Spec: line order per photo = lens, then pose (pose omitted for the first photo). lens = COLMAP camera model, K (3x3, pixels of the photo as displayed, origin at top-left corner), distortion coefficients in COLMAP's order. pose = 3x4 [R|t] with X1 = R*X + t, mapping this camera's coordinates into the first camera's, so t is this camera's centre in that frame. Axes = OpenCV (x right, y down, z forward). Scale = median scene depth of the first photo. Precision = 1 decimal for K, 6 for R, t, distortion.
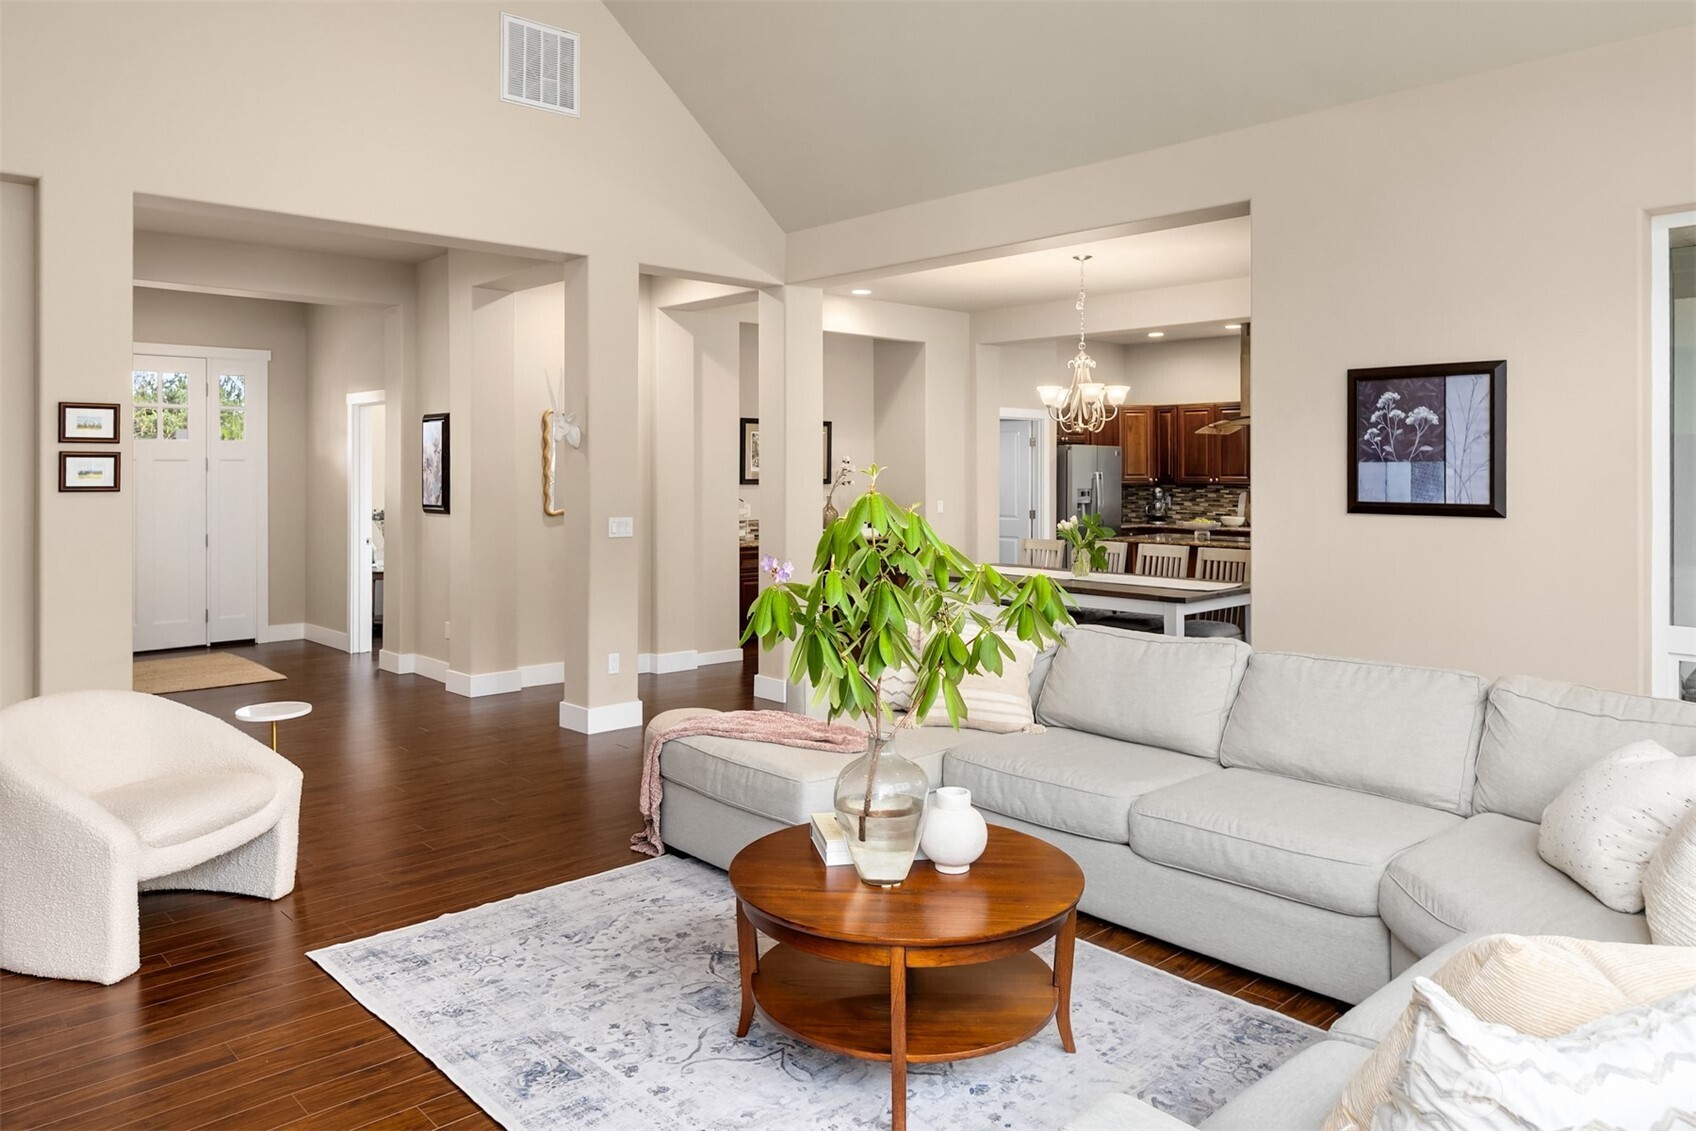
lens RADIAL K [[1144.0, 0, 839.9], [0, 1144.0, 468.4], [0, 0, 1]] dist [0.002645, 0.003006]
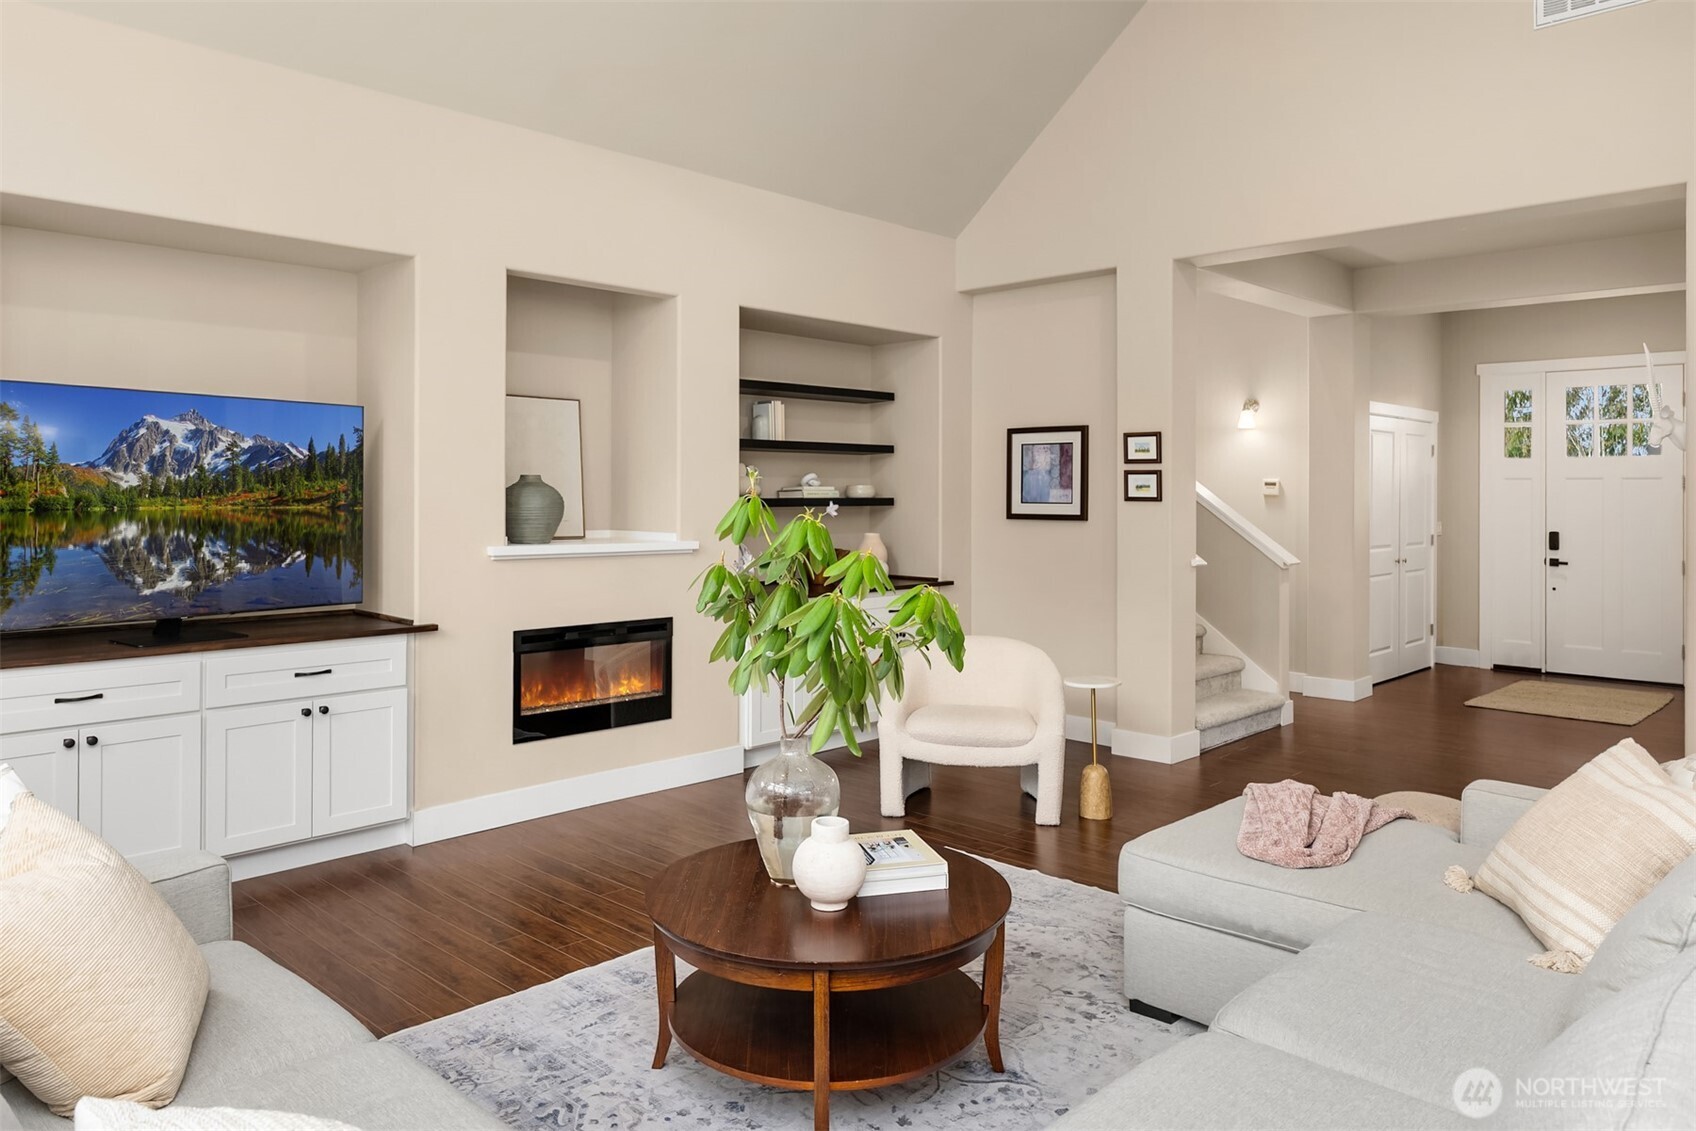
lens RADIAL K [[1144.0, 0, 819.0], [0, 1144.0, 499.2], [0, 0, 1]] dist [0.002645, 0.003006]
pose [[0.039745, 0.008230, -0.999176, 0.627484], [-0.003041, 0.999962, 0.008115, 0.009067], [0.999205, 0.002716, 0.039768, 0.590232]]
